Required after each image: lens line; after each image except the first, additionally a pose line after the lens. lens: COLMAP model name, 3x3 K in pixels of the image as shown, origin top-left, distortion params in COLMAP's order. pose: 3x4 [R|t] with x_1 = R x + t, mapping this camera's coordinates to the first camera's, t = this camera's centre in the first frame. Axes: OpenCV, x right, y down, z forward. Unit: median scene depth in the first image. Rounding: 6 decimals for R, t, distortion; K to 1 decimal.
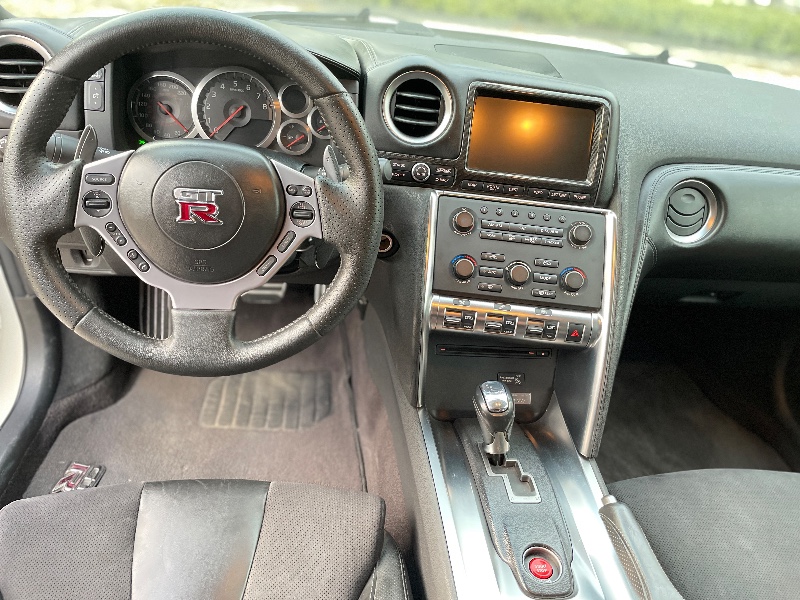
lens RADIAL K [[602.5, 0, 400.0], [0, 602.5, 300.0], [0, 0, 1]] dist [0.060639, -0.086893]
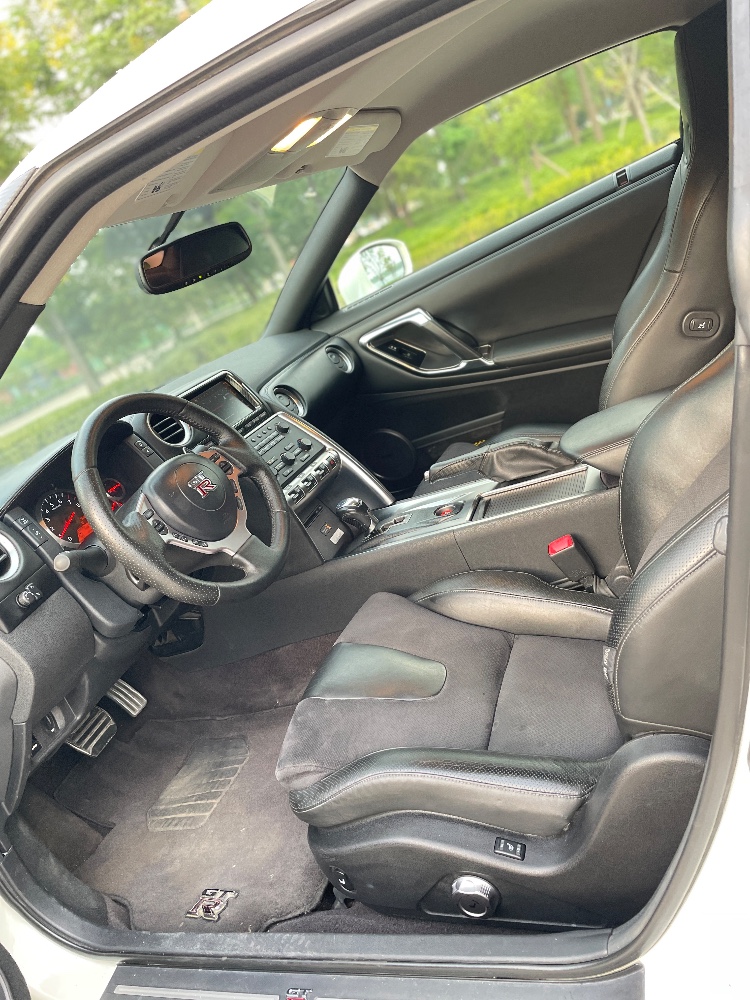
lens RADIAL K [[753.1, 0, 375.0], [0, 753.1, 500.0], [0, 0, 1]] dist [0.060639, -0.086893]
pose [[0.335871, -0.544566, 0.768530, -1.019840], [0.812387, 0.580402, 0.056224, 0.073720], [-0.476674, 0.605460, 0.637338, -0.244752]]
